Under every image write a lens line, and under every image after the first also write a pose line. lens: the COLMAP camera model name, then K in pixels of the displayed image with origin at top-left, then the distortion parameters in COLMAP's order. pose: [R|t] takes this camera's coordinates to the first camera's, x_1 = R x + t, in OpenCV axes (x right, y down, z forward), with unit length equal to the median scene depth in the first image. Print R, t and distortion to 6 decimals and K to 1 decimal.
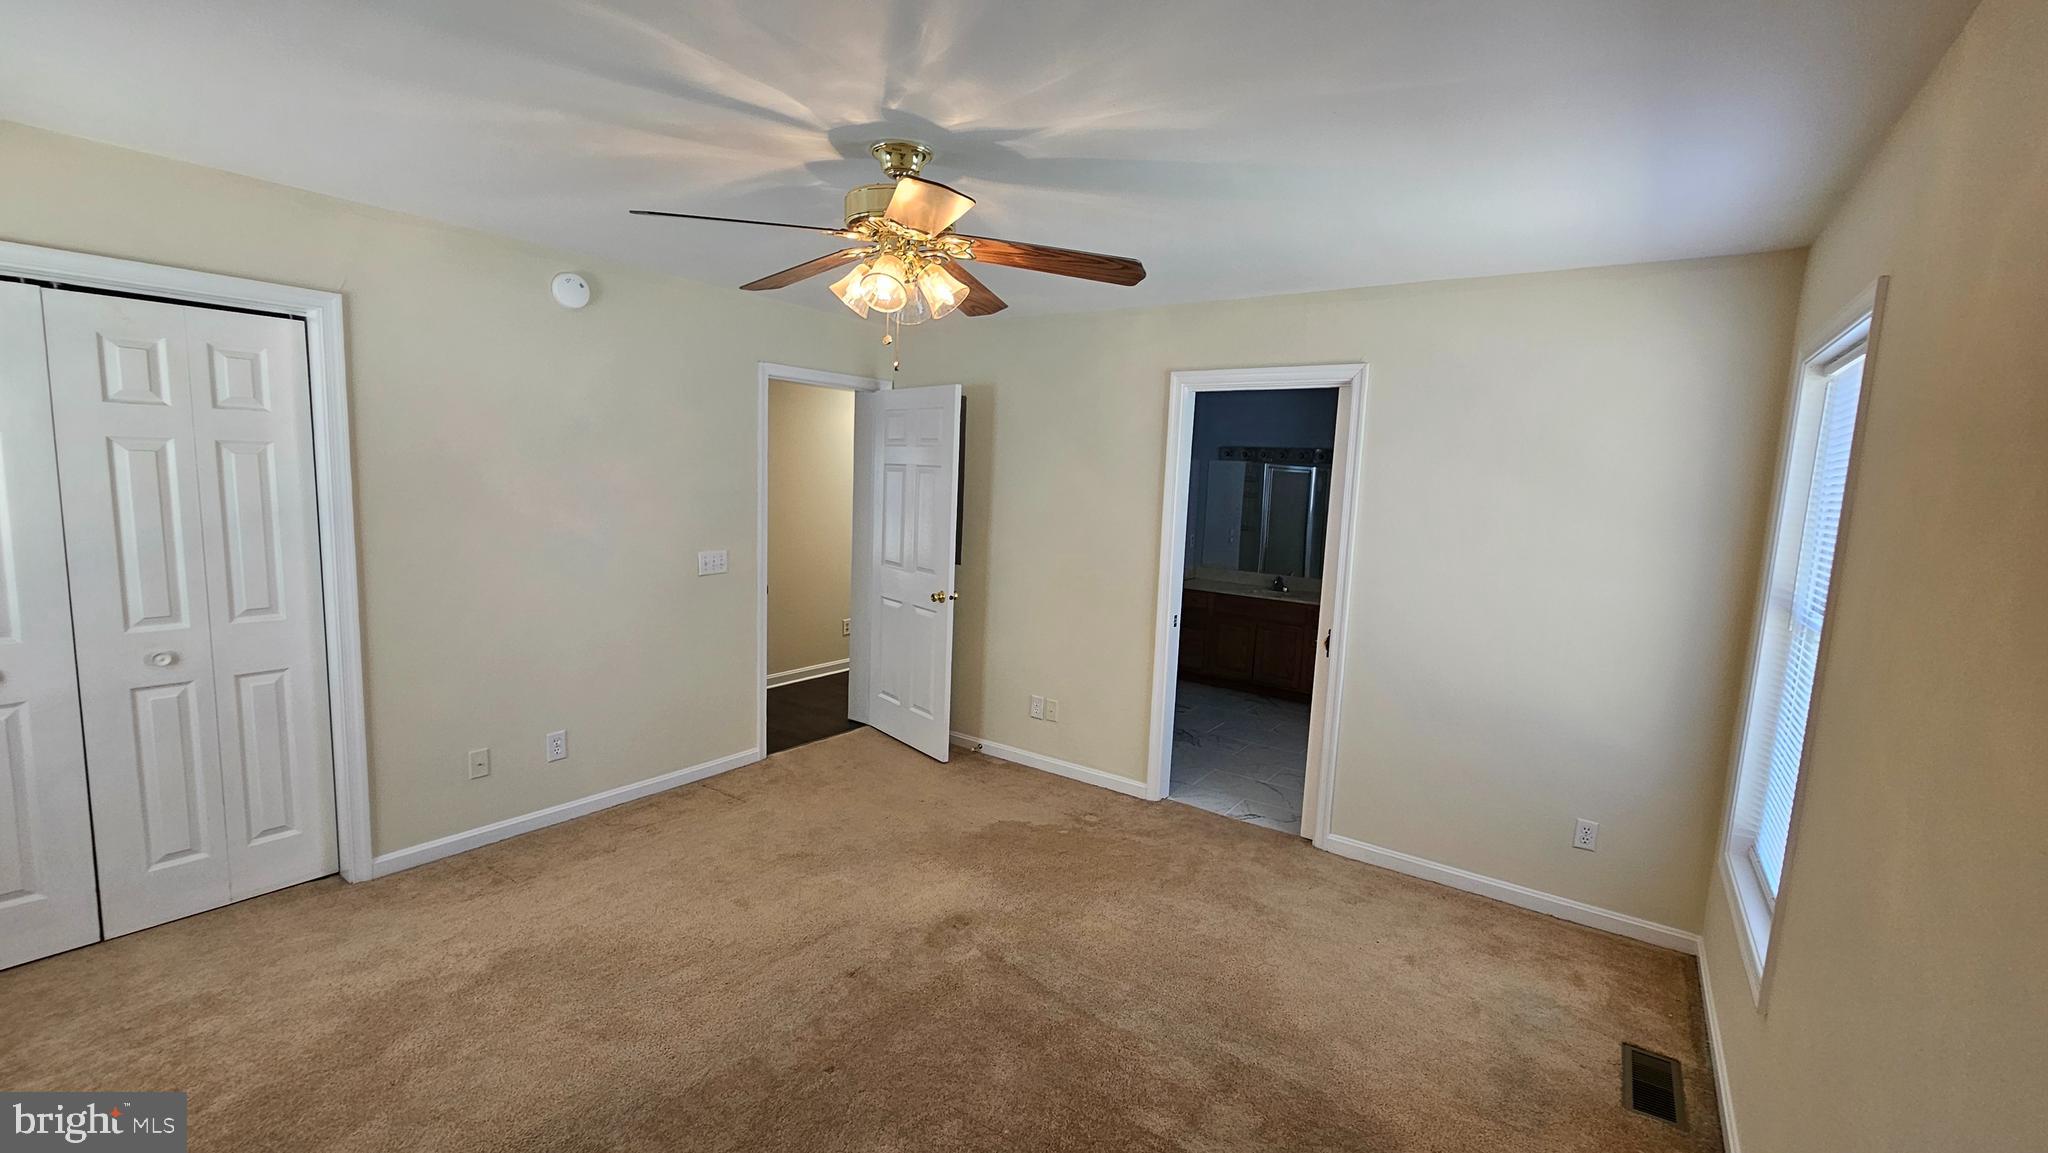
lens RADIAL K [[843.0, 0, 1026.0], [0, 843.0, 576.4], [0, 0, 1]] dist [-0.001550, 0.001029]
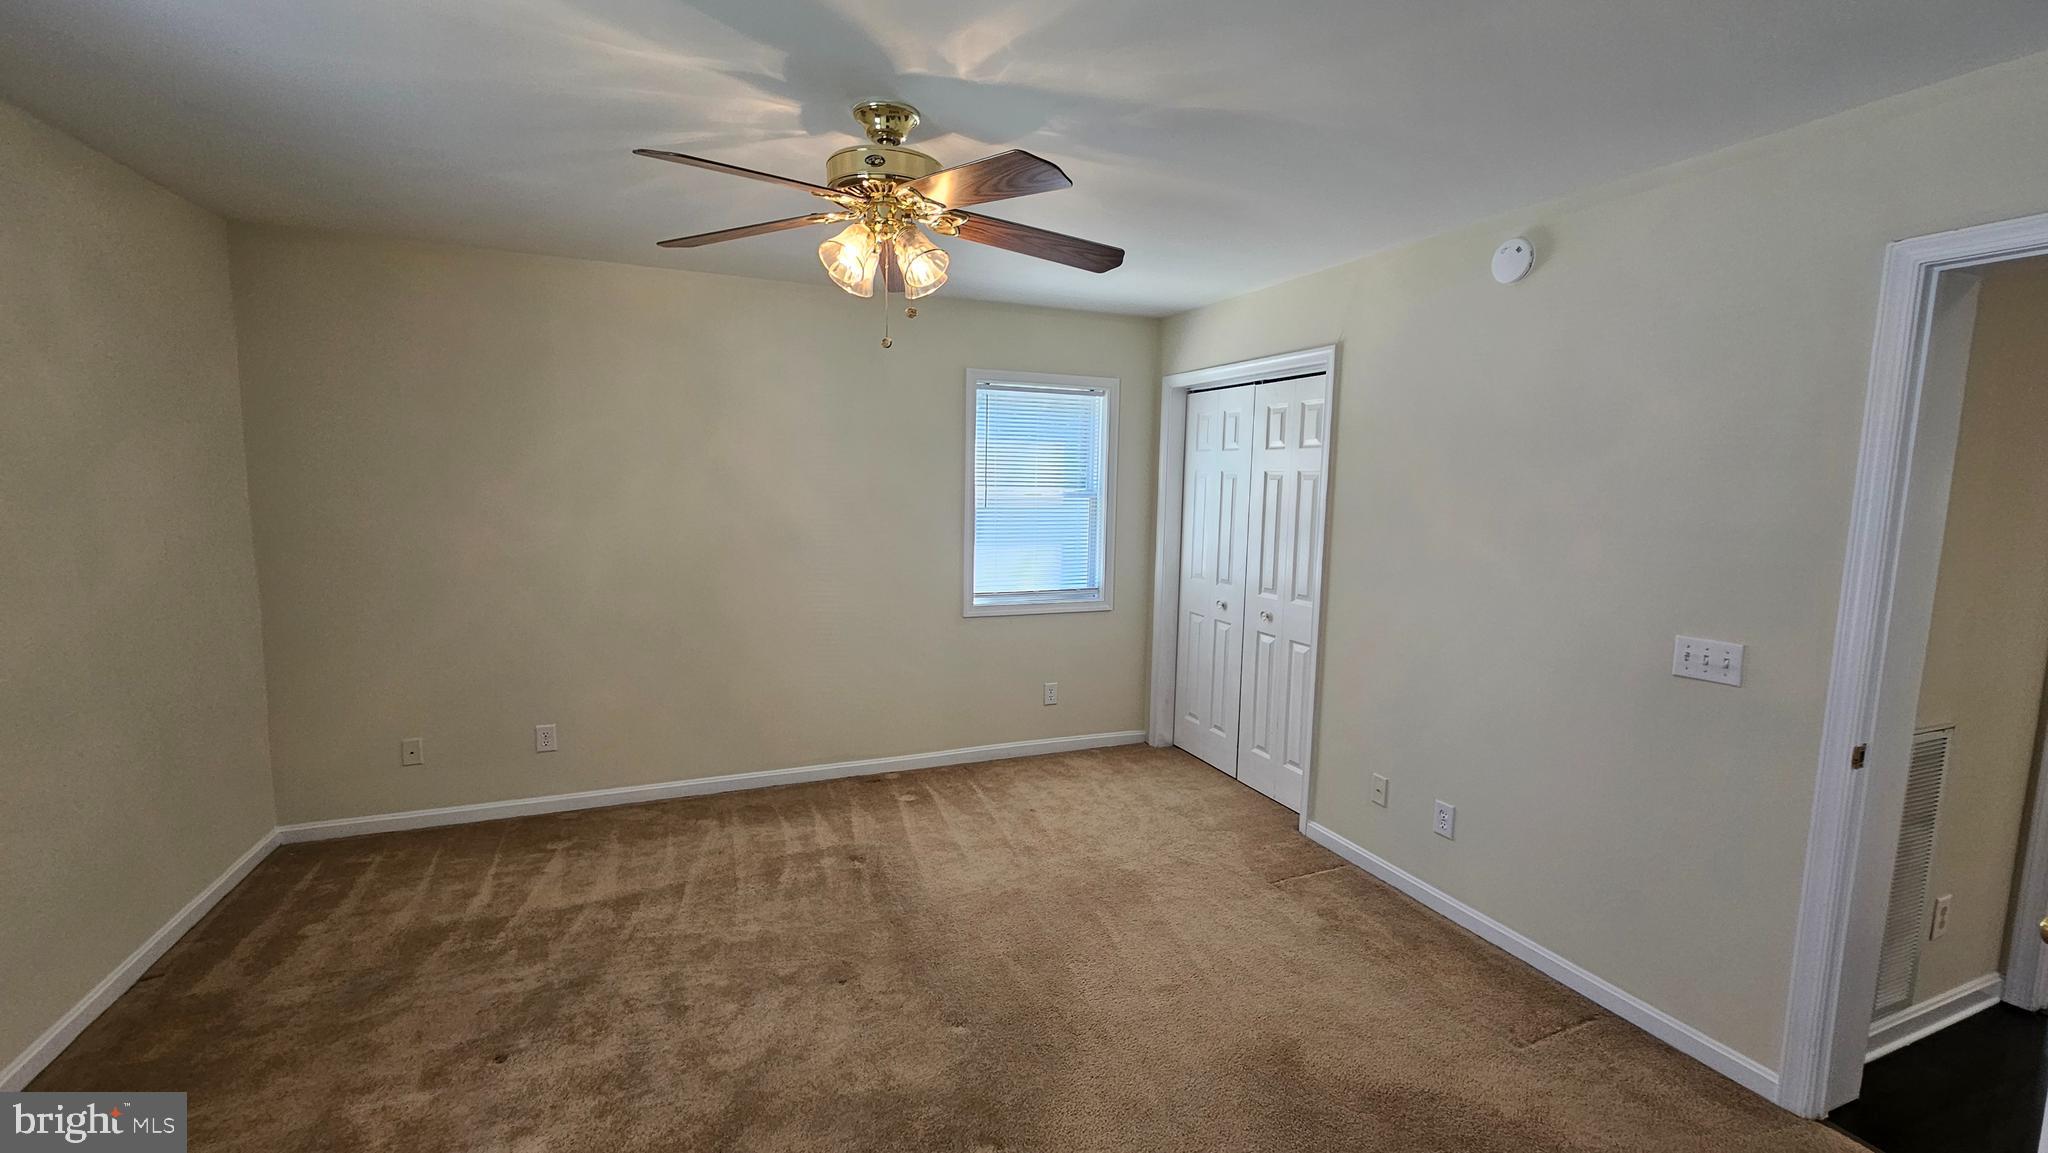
lens RADIAL K [[843.0, 0, 1027.6], [0, 843.0, 575.8], [0, 0, 1]] dist [-0.001550, 0.001029]
pose [[-0.525234, 0.043851, -0.849828, 0.370266], [-0.147774, 0.978798, 0.141836, -0.095590], [0.838029, 0.200079, -0.507618, 1.067007]]
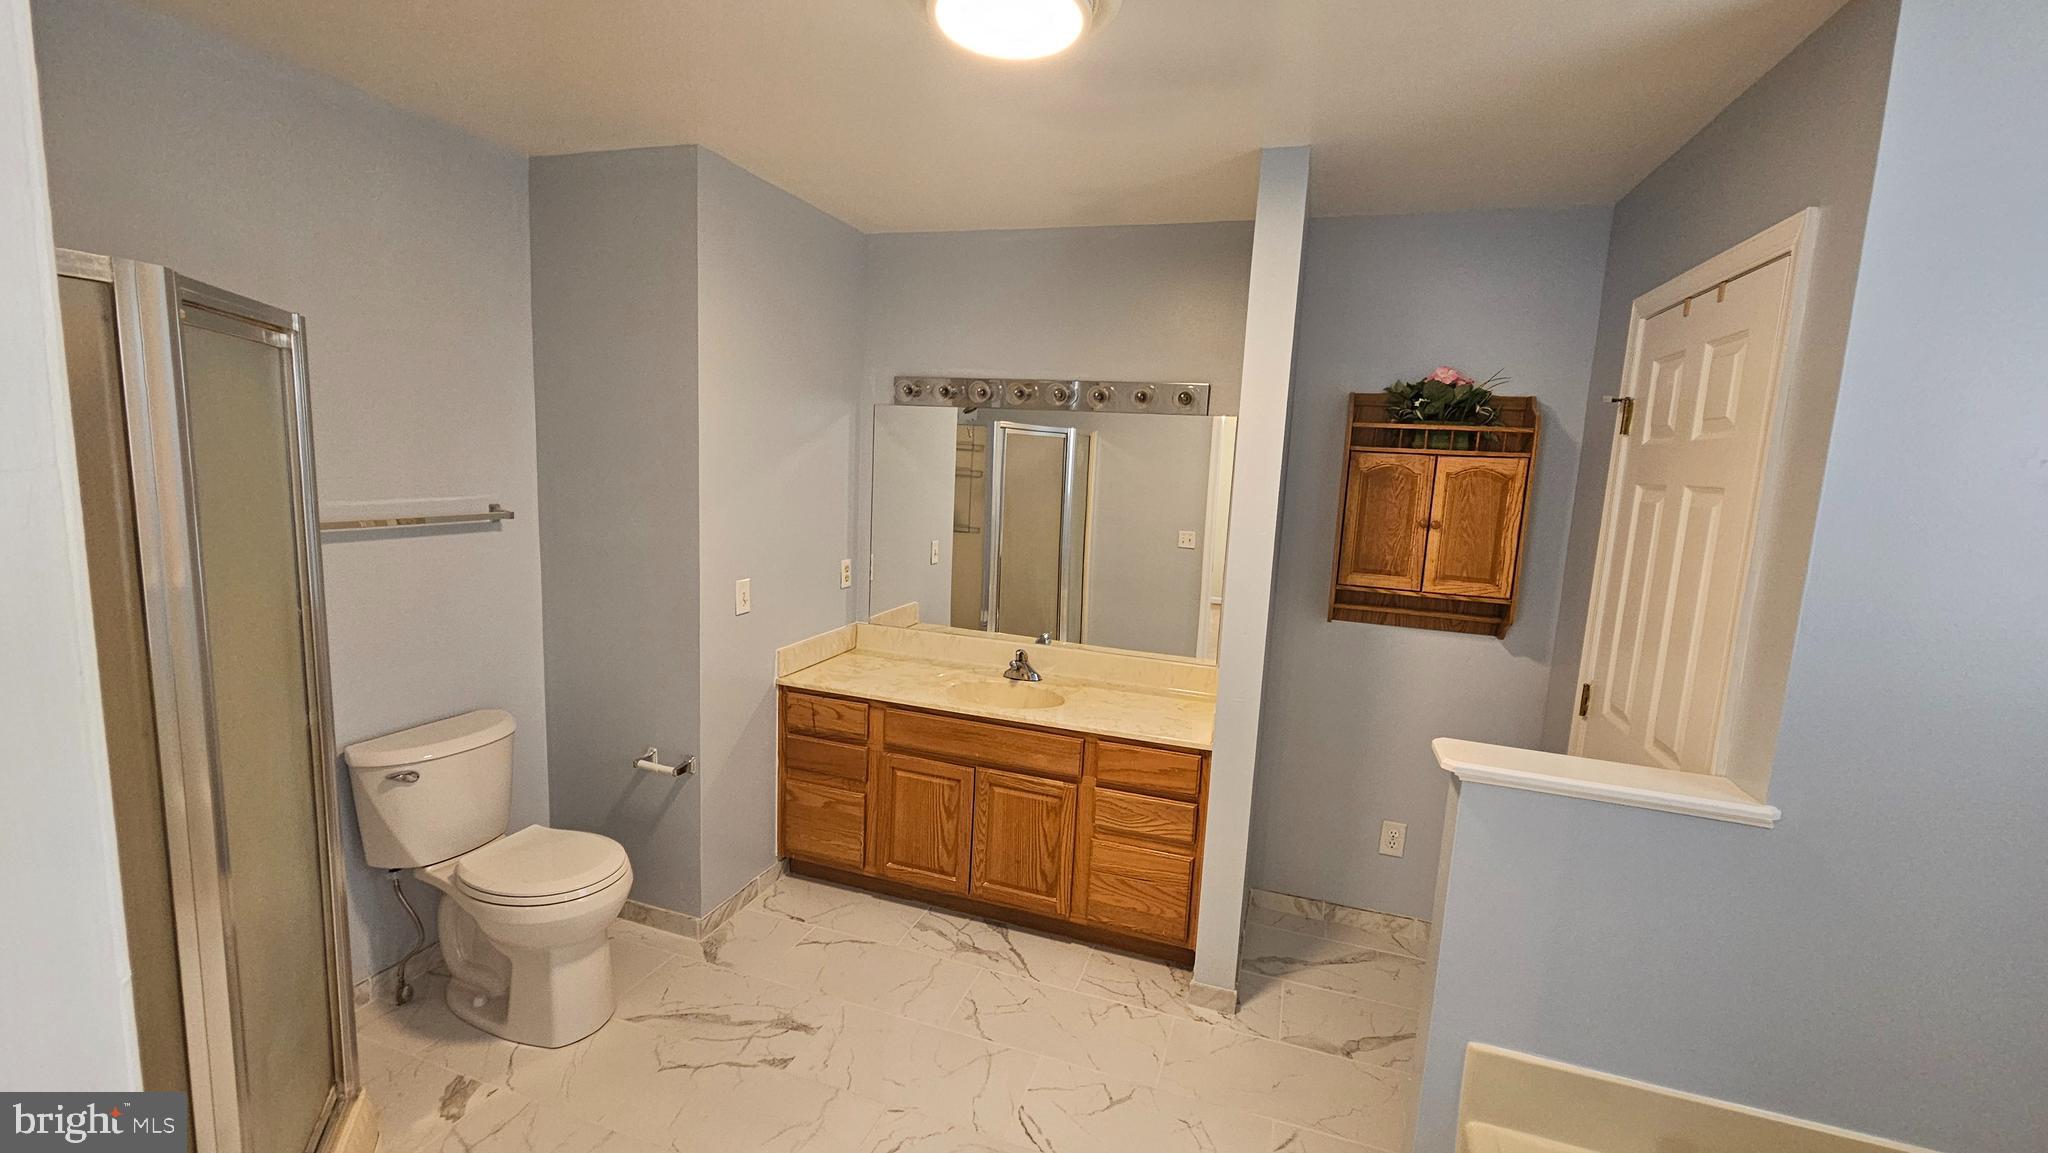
lens RADIAL K [[843.0, 0, 1027.9], [0, 843.0, 572.3], [0, 0, 1]] dist [-0.001550, 0.001029]
pose [[0.957028, -0.040370, 0.287171, 0.196413], [0.031034, 0.998834, 0.036990, -0.071684], [-0.288329, -0.026488, 0.957165, 0.633989]]
